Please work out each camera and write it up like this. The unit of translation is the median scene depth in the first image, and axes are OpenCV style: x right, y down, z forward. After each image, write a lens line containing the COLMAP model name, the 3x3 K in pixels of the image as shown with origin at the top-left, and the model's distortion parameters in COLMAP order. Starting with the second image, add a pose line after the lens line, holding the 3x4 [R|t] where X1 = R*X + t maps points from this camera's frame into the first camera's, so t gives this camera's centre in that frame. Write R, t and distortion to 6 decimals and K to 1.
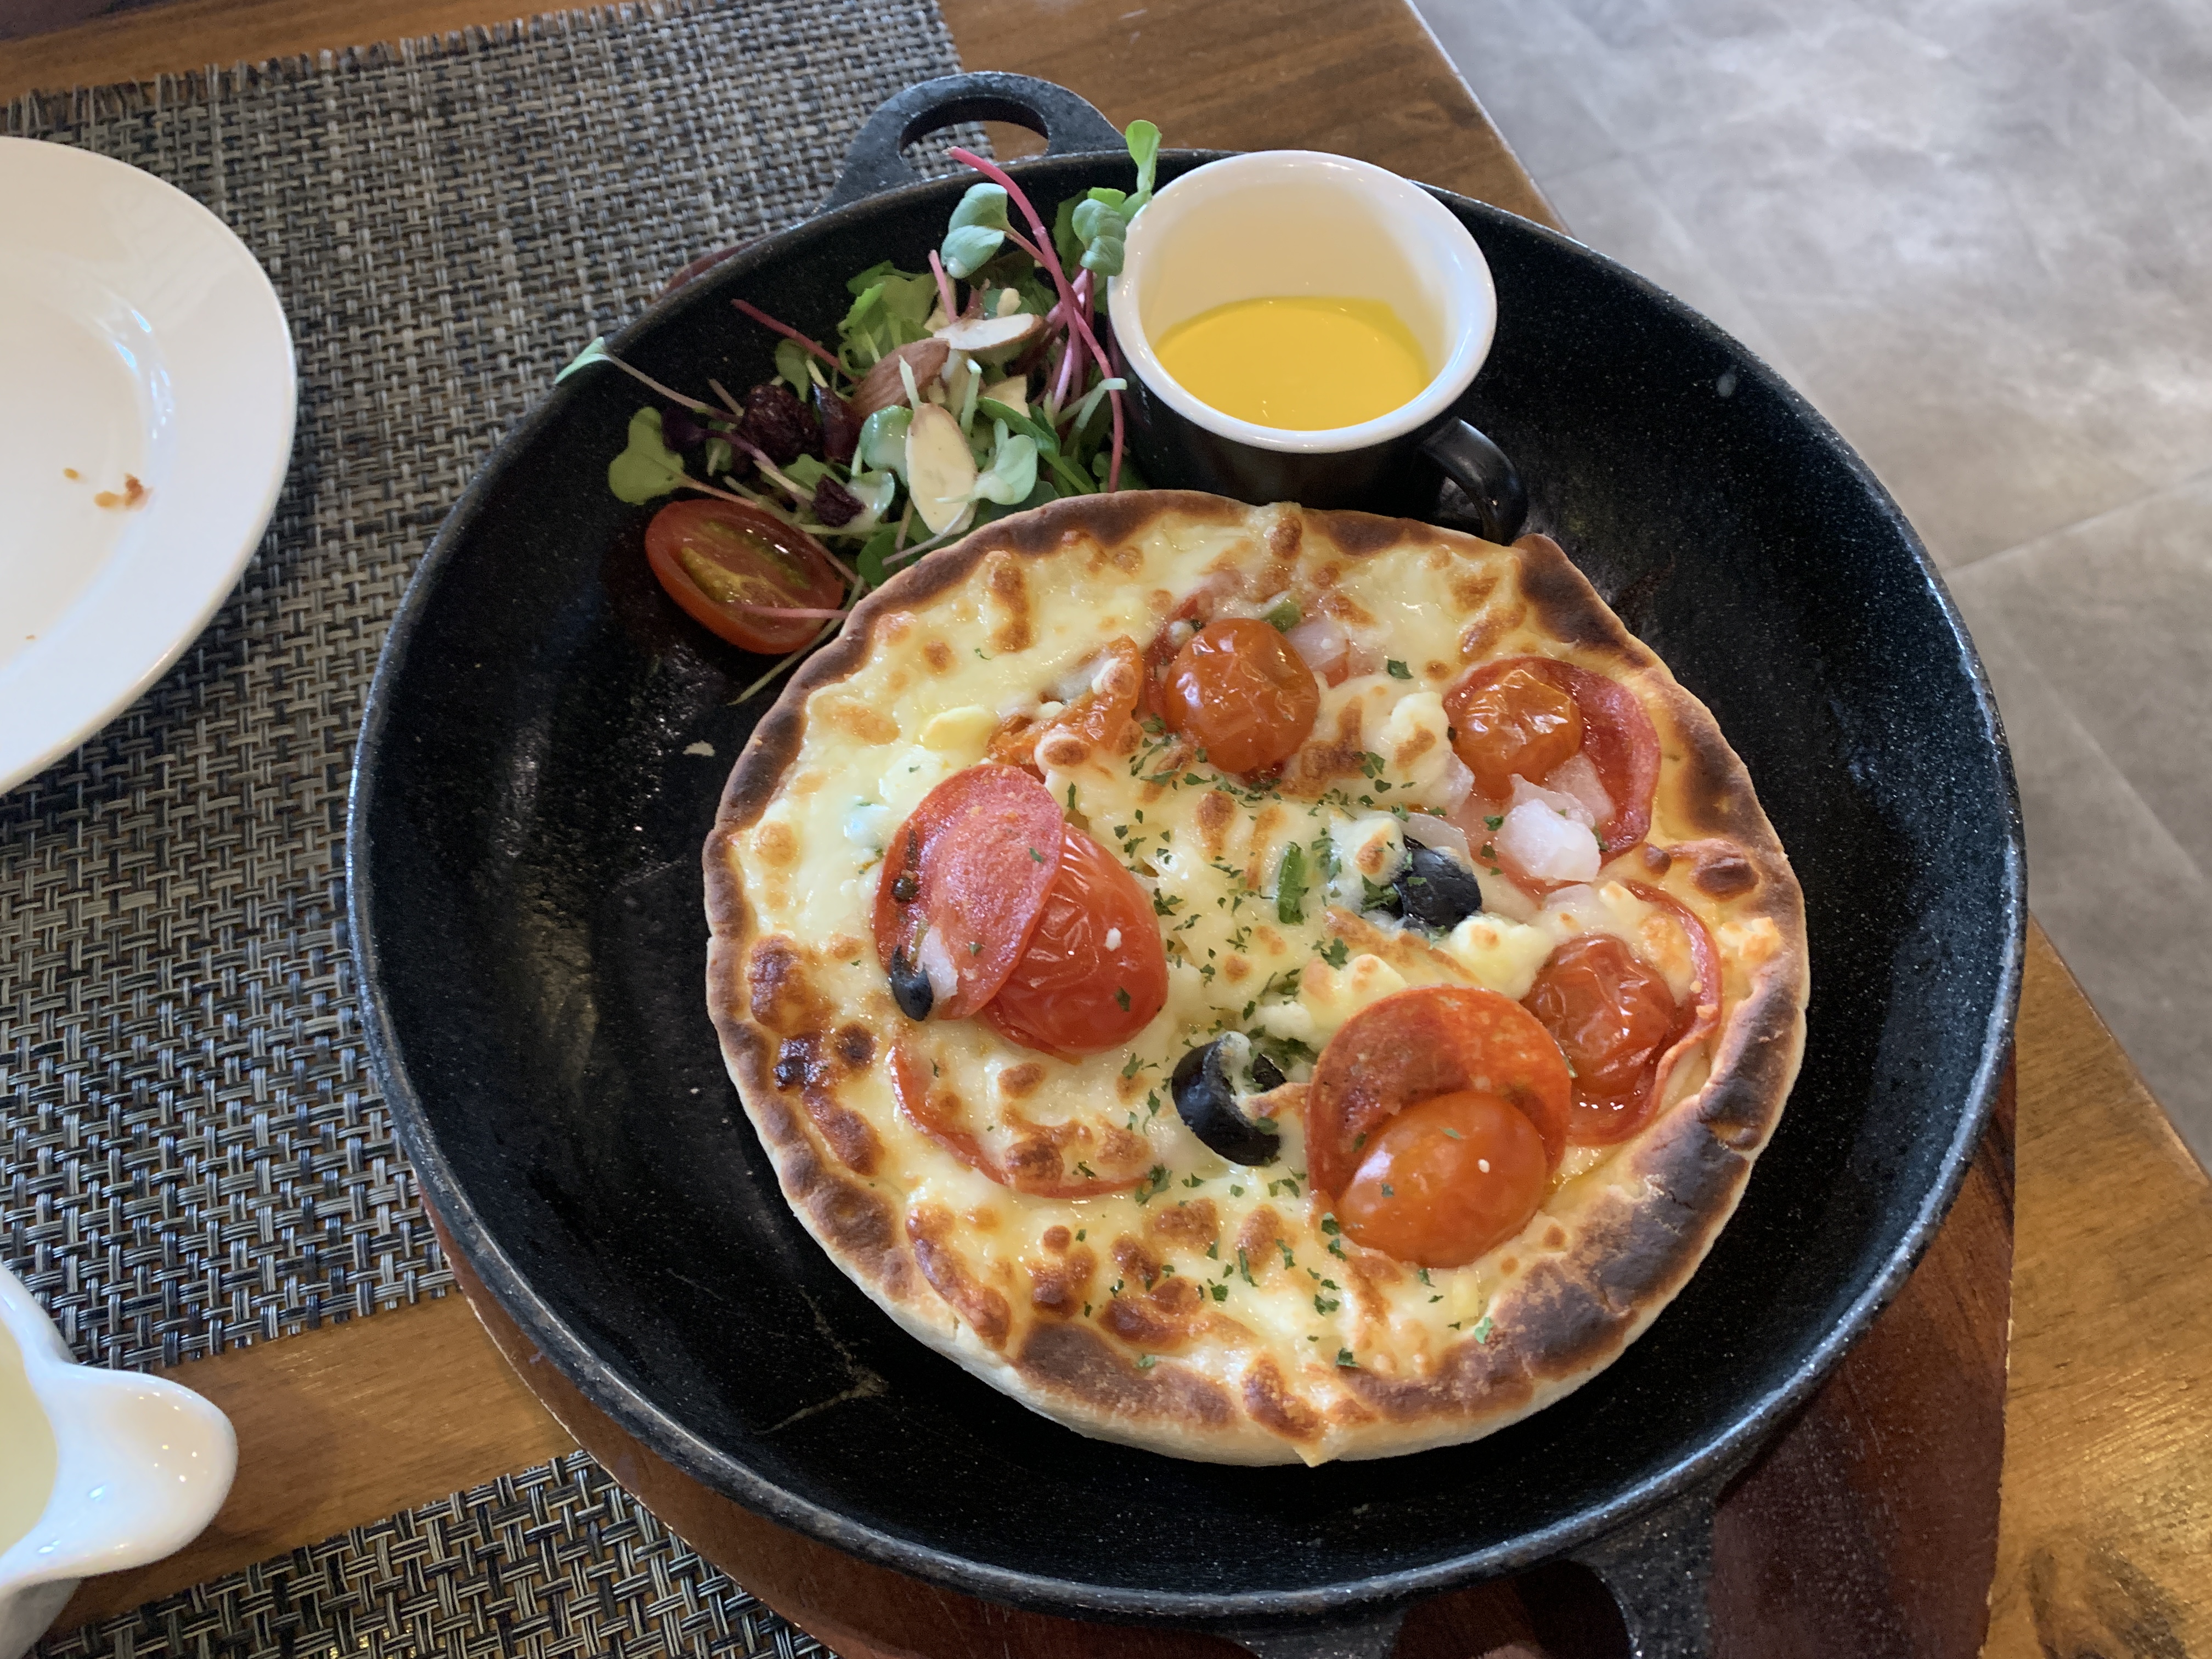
lens RADIAL K [[1664.3, 0, 1106.0], [0, 1664.3, 829.5], [0, 0, 1]] dist [0.009179, 0.005196]
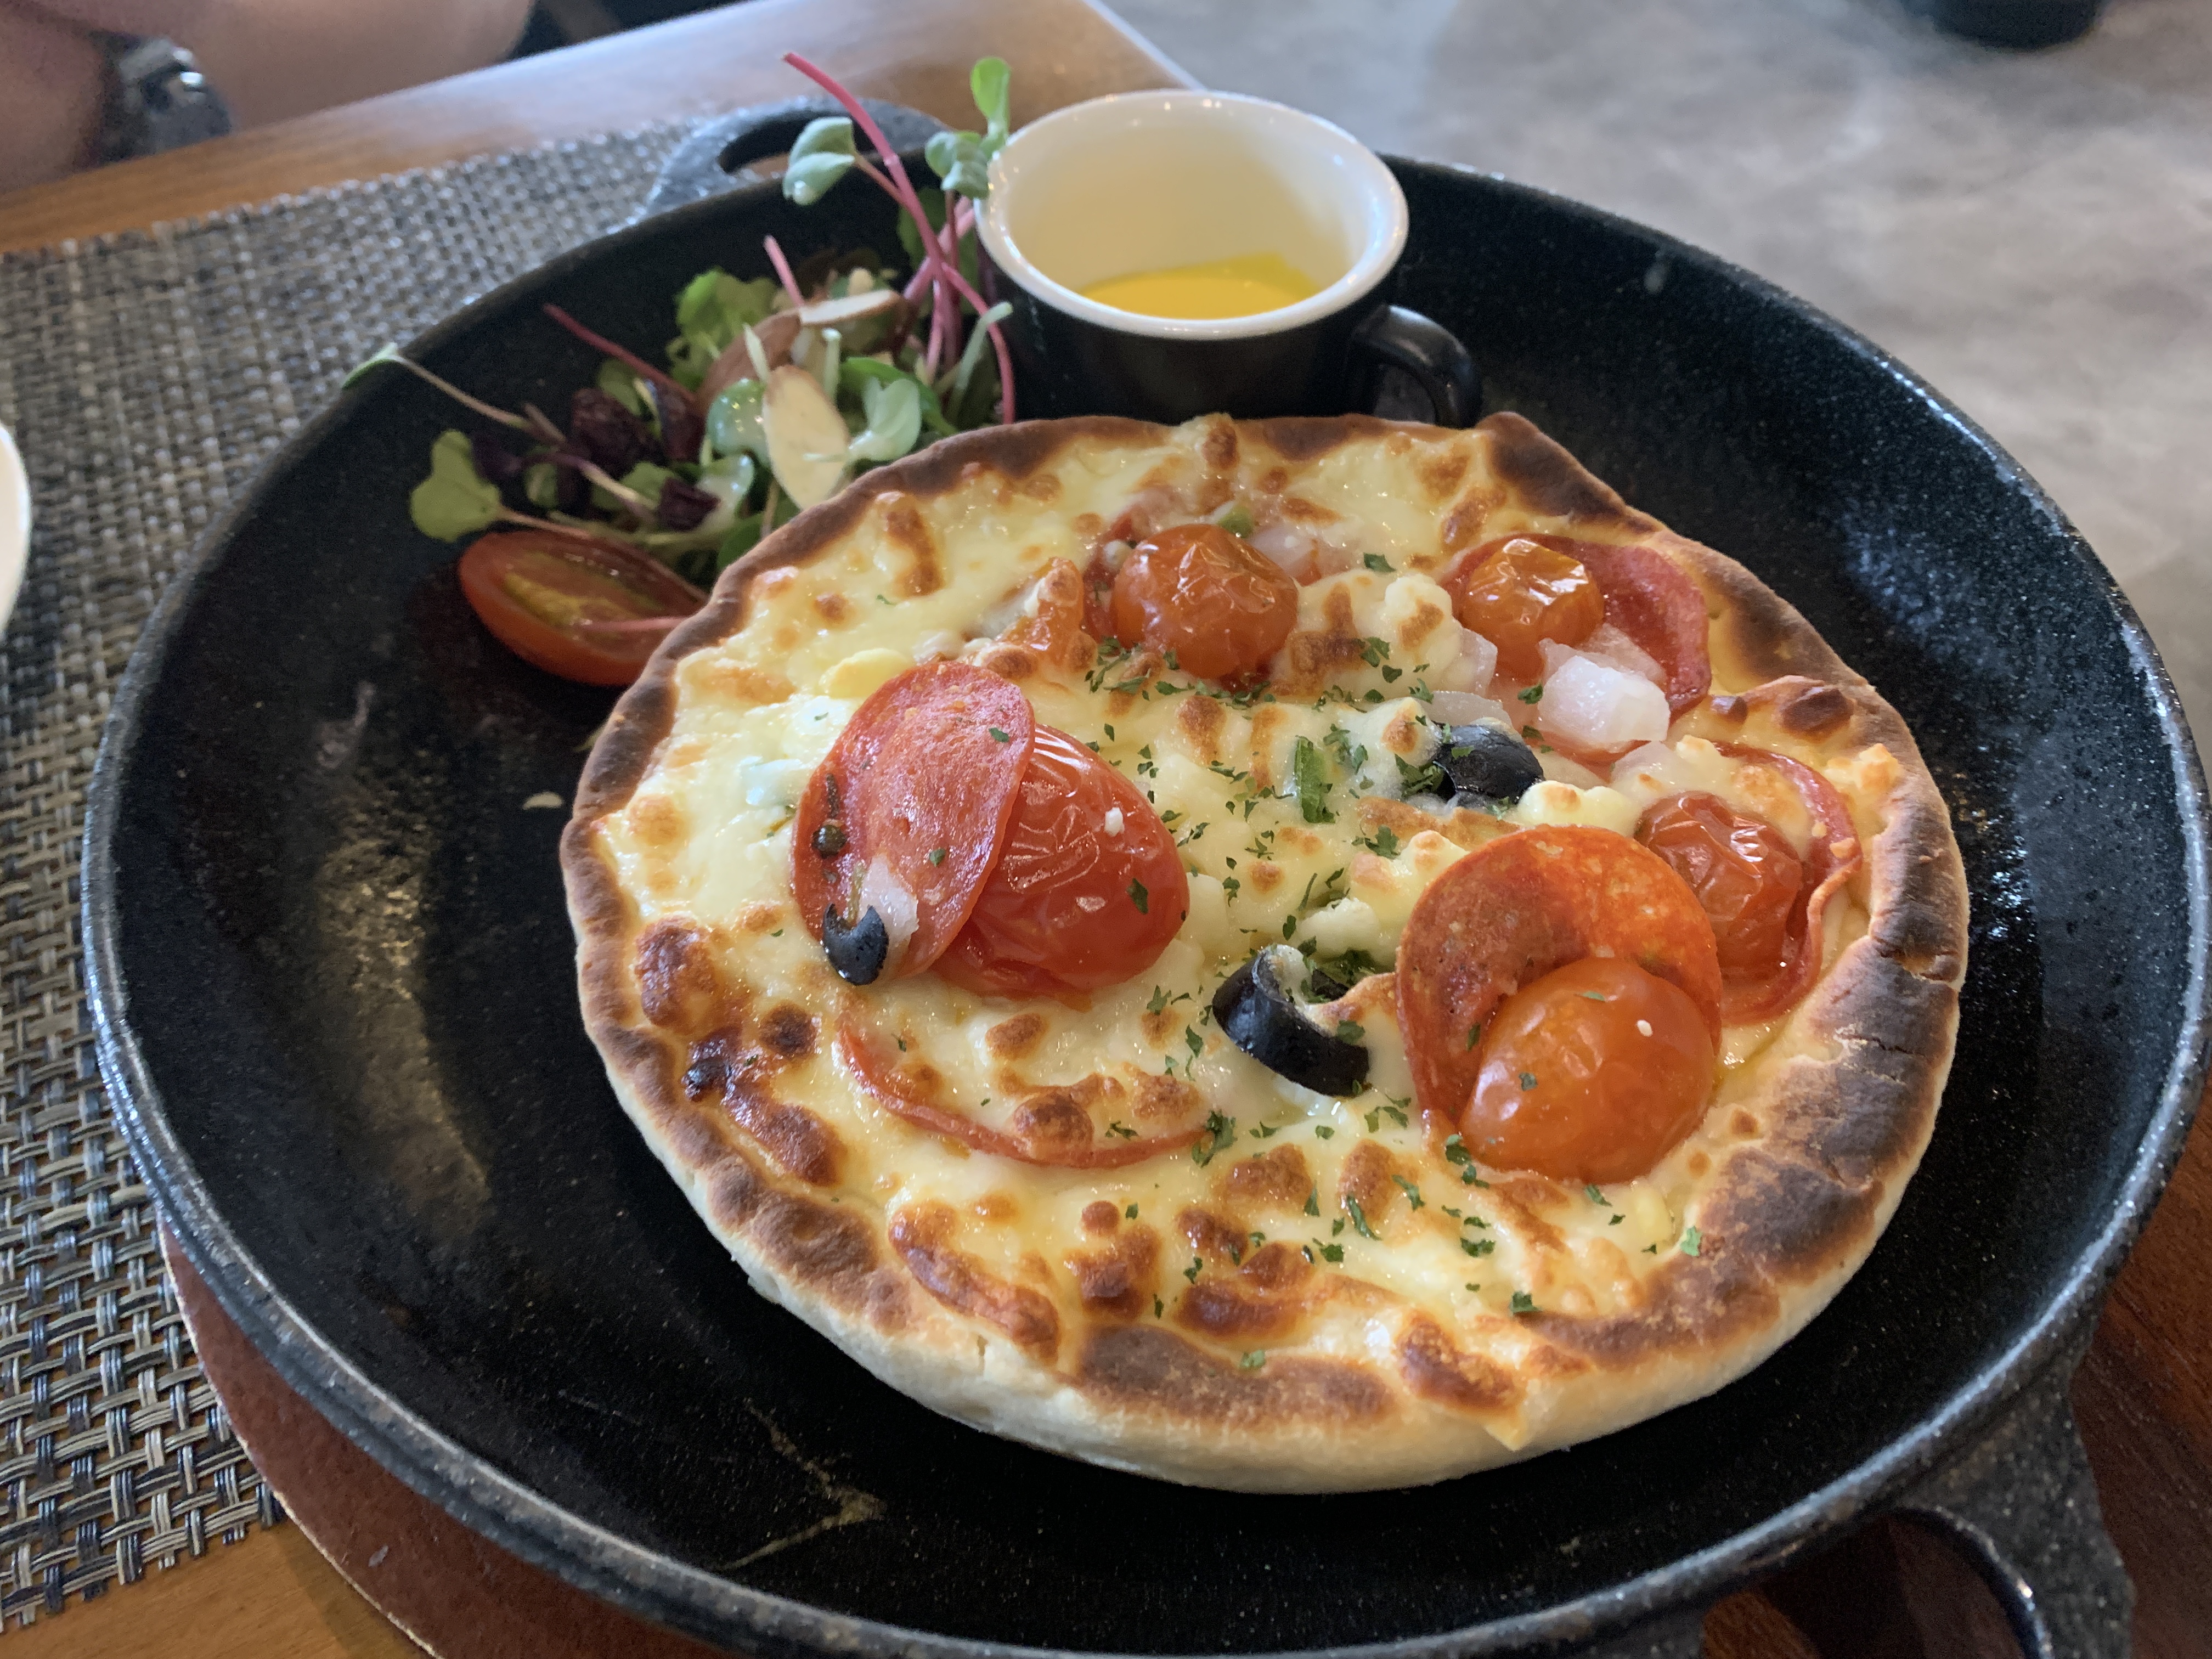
lens RADIAL K [[1698.4, 0, 1099.3], [0, 1698.4, 828.1], [0, 0, 1]] dist [-0.020292, 0.038597]
pose [[0.986856, -0.126714, 0.100296, -0.070925], [0.145224, 0.967627, -0.206415, 0.200224], [-0.070893, 0.218267, 0.973311, 0.206195]]
